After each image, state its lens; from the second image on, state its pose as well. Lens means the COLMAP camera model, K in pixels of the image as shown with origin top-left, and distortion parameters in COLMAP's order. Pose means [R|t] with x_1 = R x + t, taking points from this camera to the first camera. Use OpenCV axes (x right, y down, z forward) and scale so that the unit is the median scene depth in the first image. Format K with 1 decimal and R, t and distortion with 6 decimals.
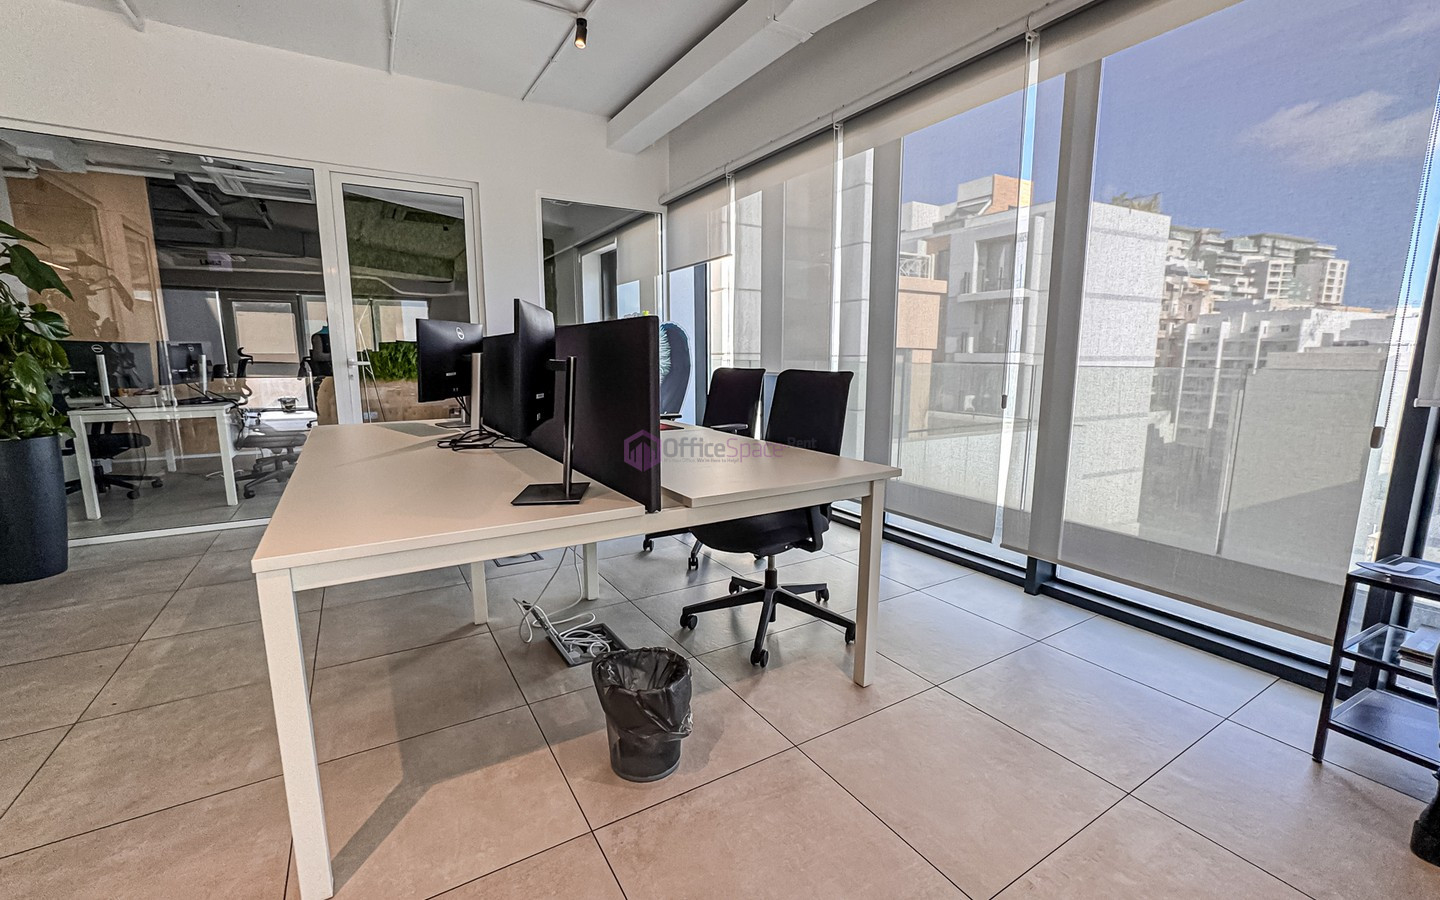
lens RADIAL K [[585.8, 0, 711.4], [0, 585.8, 452.8], [0, 0, 1]] dist [-0.022747, 0.010024]
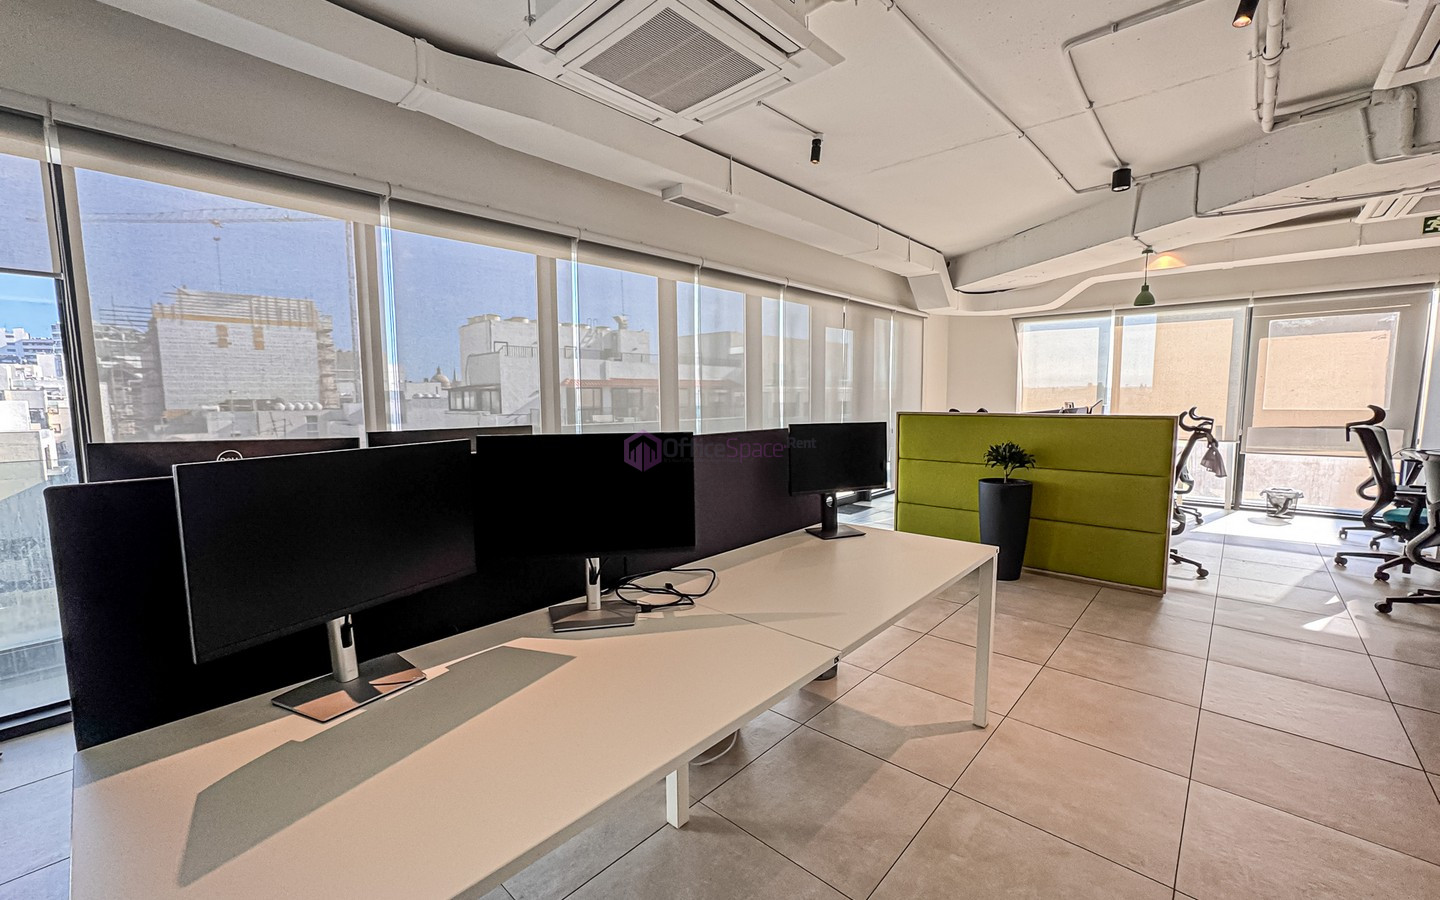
lens RADIAL K [[585.8, 0, 711.4], [0, 585.8, 452.8], [0, 0, 1]] dist [-0.022747, 0.010024]
pose [[-0.273002, -0.093414, 0.957467, -1.734923], [0.165408, 0.975894, 0.142375, -0.443792], [-0.947687, 0.197241, -0.250970, 1.690450]]
